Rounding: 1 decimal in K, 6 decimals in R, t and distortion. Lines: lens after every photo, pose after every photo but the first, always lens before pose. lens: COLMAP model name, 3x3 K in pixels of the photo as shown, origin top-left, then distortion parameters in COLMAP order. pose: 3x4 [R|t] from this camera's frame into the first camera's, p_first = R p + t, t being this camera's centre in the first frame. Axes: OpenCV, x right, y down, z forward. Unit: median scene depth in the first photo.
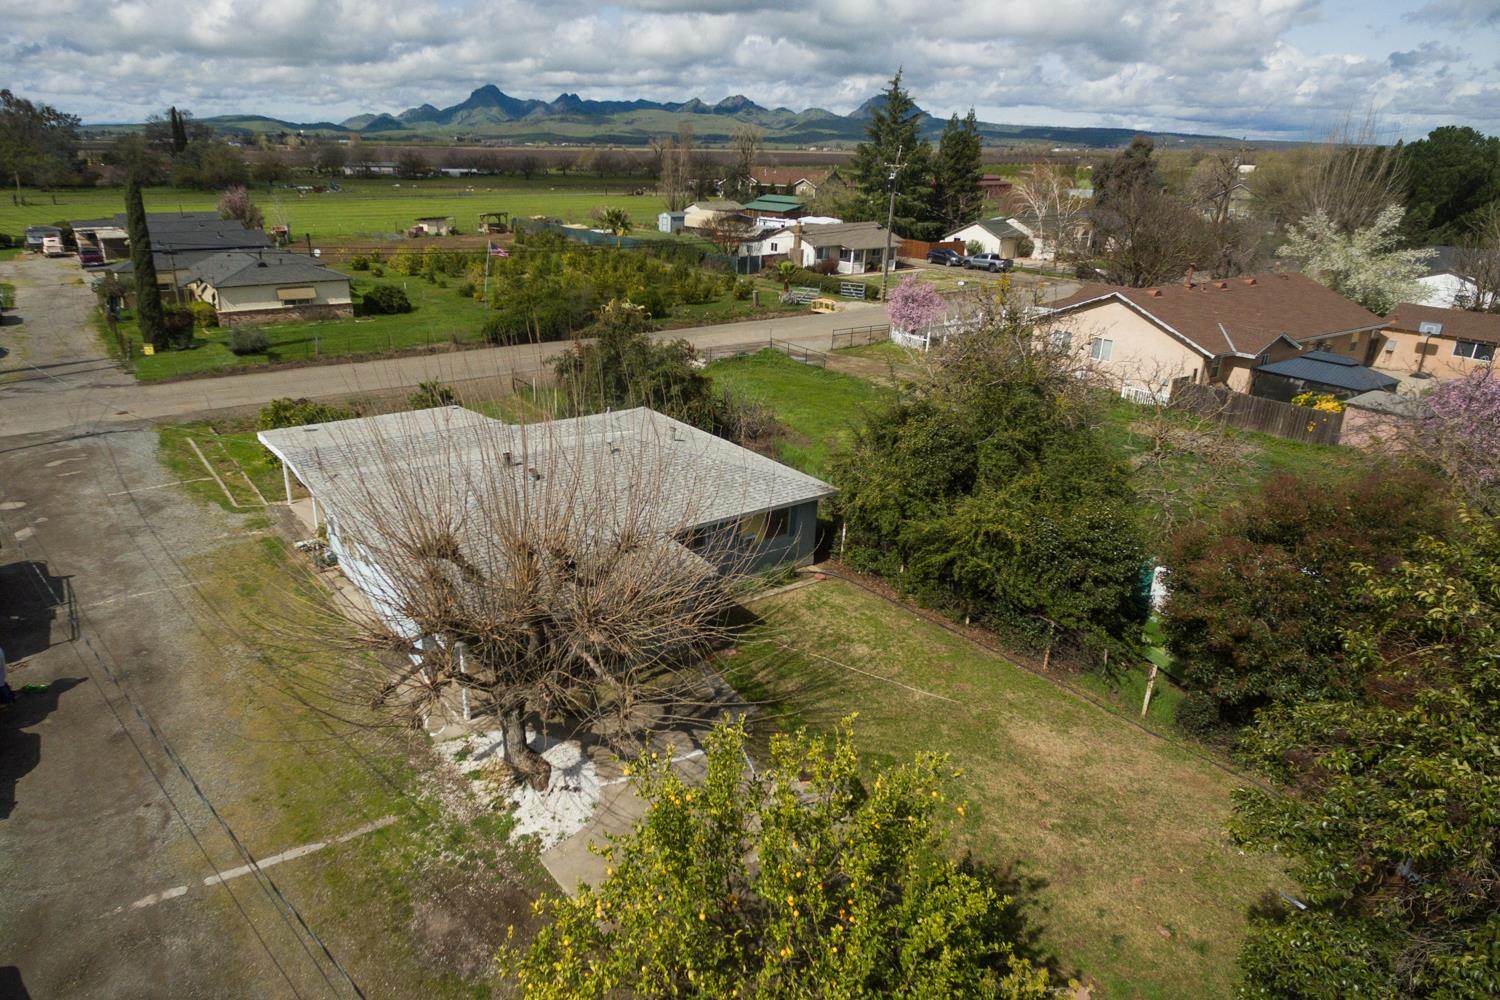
lens RADIAL K [[899.5, 0, 755.4], [0, 899.5, 439.4], [0, 0, 1]] dist [0.020491, 0.000137]
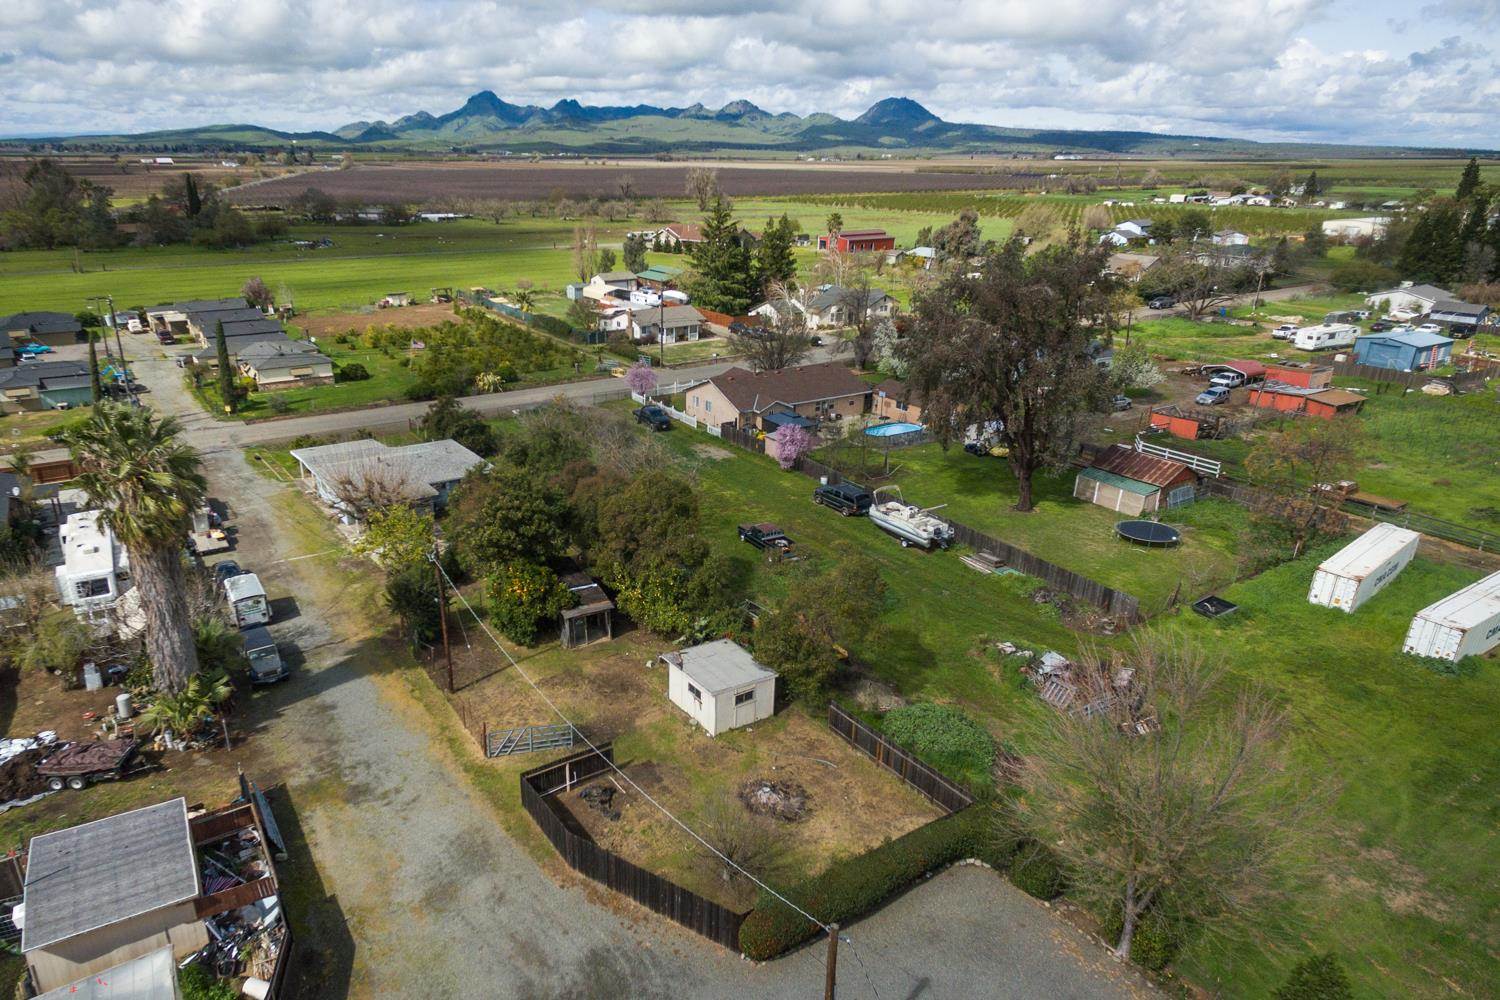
lens RADIAL K [[946.6, 0, 750.0], [0, 946.6, 500.0], [0, 0, 1]] dist [0.027287, -0.001121]
pose [[0.999628, -0.003821, -0.027014, 0.239916], [0.005023, 0.998994, 0.044568, 0.005532], [0.026816, -0.044687, 0.998641, -0.485235]]
